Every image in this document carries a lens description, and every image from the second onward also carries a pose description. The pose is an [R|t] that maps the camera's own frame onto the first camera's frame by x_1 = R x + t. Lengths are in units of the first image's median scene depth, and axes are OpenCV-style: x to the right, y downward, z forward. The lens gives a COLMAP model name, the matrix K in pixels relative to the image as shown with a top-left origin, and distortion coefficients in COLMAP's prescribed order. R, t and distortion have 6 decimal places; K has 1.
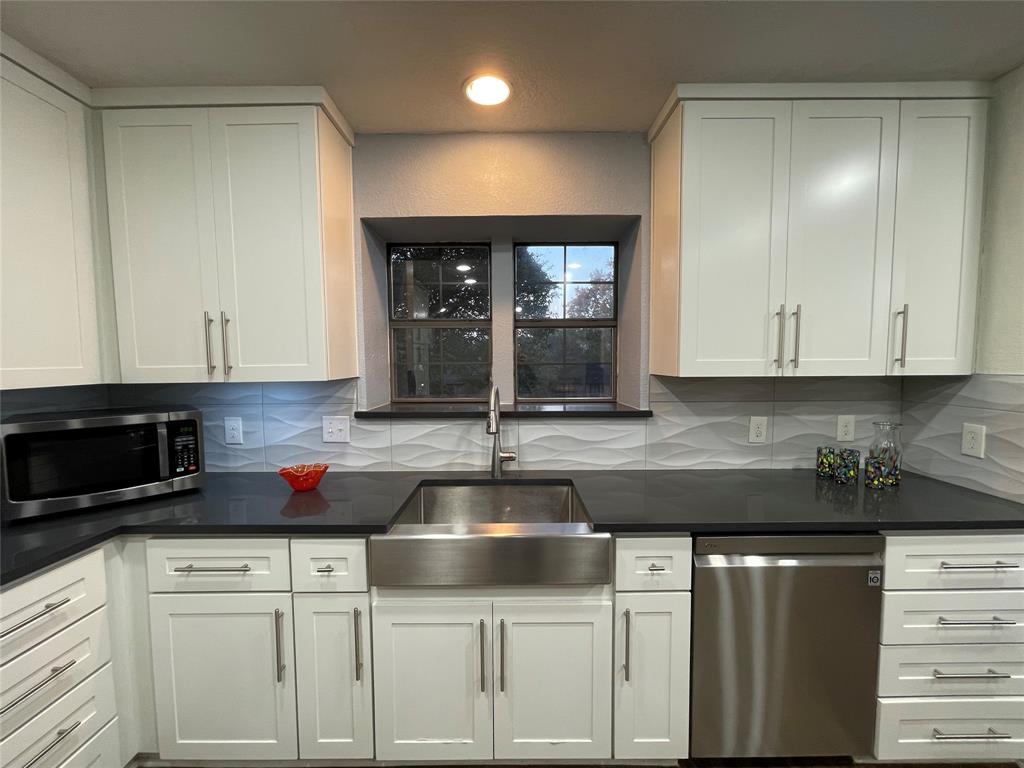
lens RADIAL K [[418.4, 0, 506.9], [0, 418.4, 384.8], [0, 0, 1]] dist [0.001140, 0.000363]
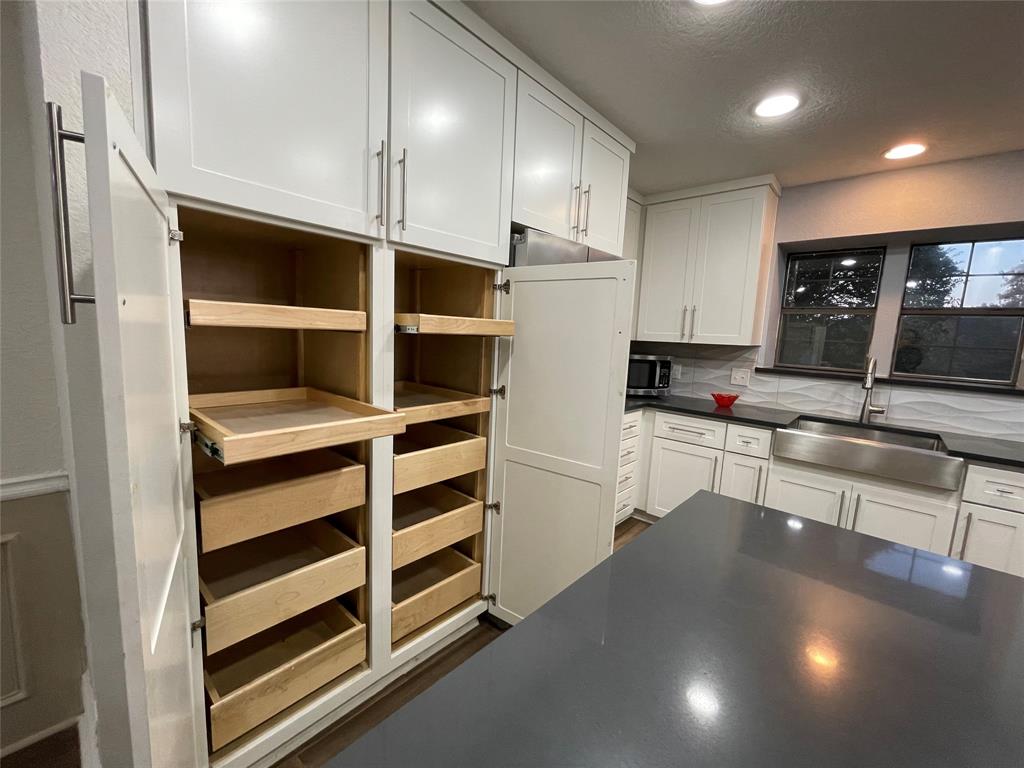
lens RADIAL K [[418.4, 0, 511.2], [0, 418.4, 385.5], [0, 0, 1]] dist [0.001140, 0.000363]
pose [[0.750836, 0.128101, -0.647947, -0.019004], [-0.090649, 0.991715, 0.091022, 0.073564], [0.654238, -0.009607, 0.756227, -0.834813]]
